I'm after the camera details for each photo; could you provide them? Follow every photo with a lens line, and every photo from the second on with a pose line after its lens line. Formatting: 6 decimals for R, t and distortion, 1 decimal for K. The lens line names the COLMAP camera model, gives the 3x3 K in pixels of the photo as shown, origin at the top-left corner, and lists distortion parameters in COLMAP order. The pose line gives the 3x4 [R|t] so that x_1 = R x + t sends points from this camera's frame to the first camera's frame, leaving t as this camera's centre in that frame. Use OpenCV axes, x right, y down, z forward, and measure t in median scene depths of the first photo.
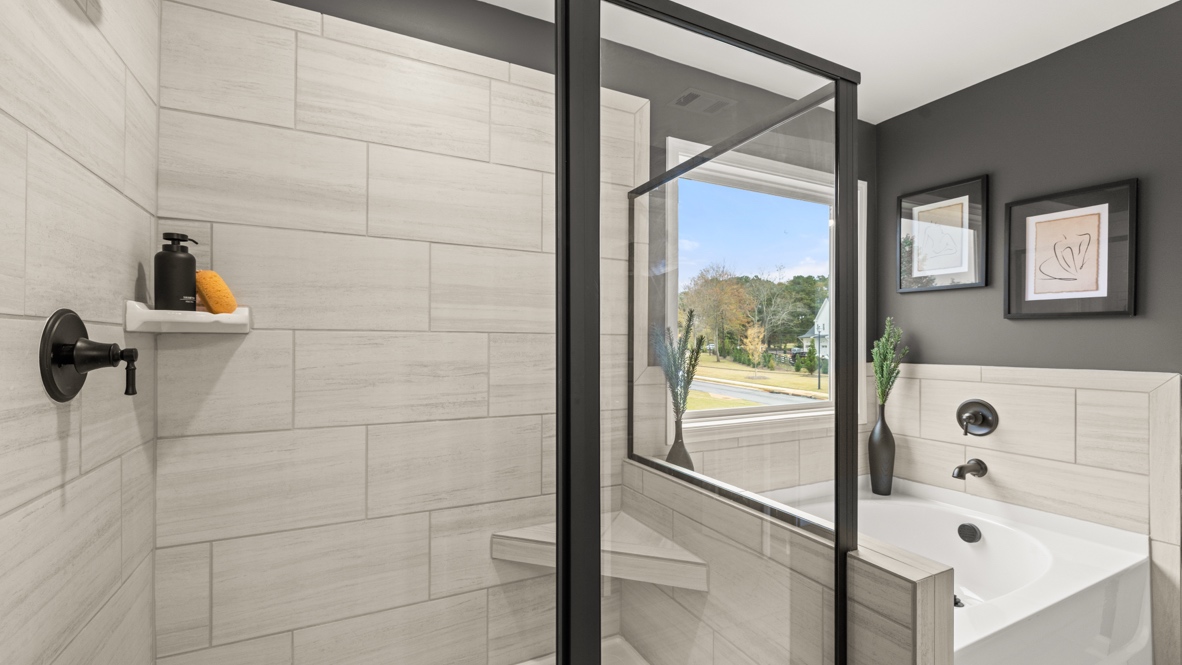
lens RADIAL K [[493.2, 0, 590.1], [0, 493.2, 339.1], [0, 0, 1]] dist [-0.004059, 0.000280]
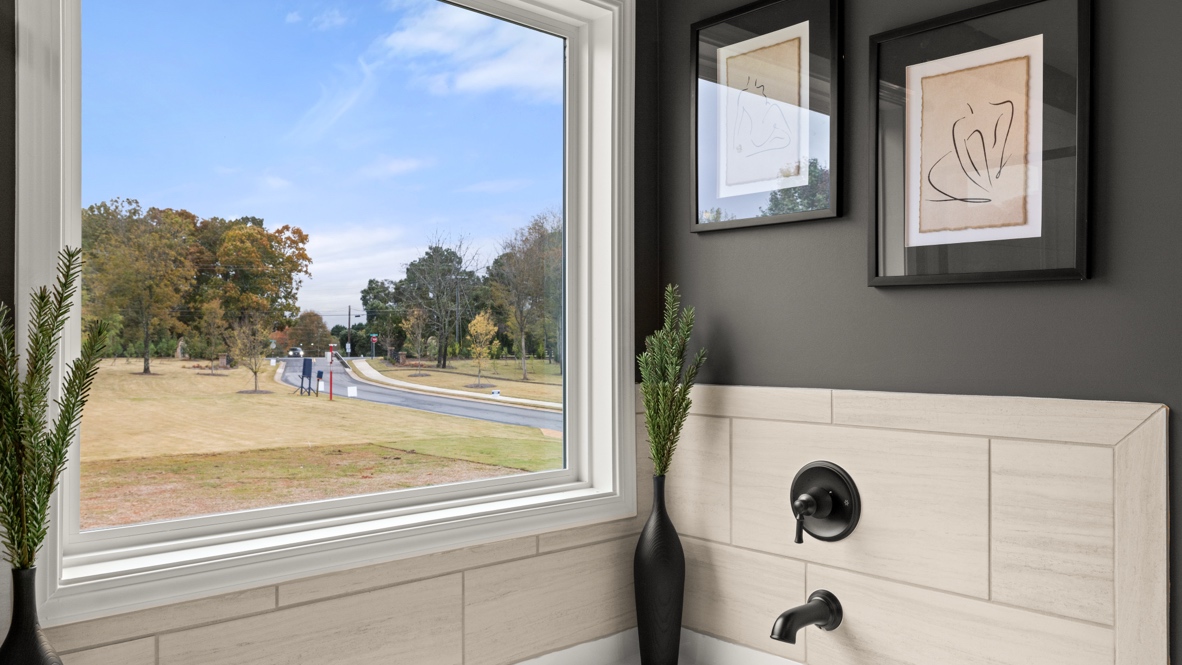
lens RADIAL K [[843.3, 0, 593.4], [0, 843.3, 336.0], [0, 0, 1]] dist [0.004601, -0.003065]
pose [[0.965970, -0.001095, 0.258651, 0.373940], [0.001255, 0.999999, -0.000452, 0.004289], [-0.258651, 0.000761, 0.965971, 0.291723]]
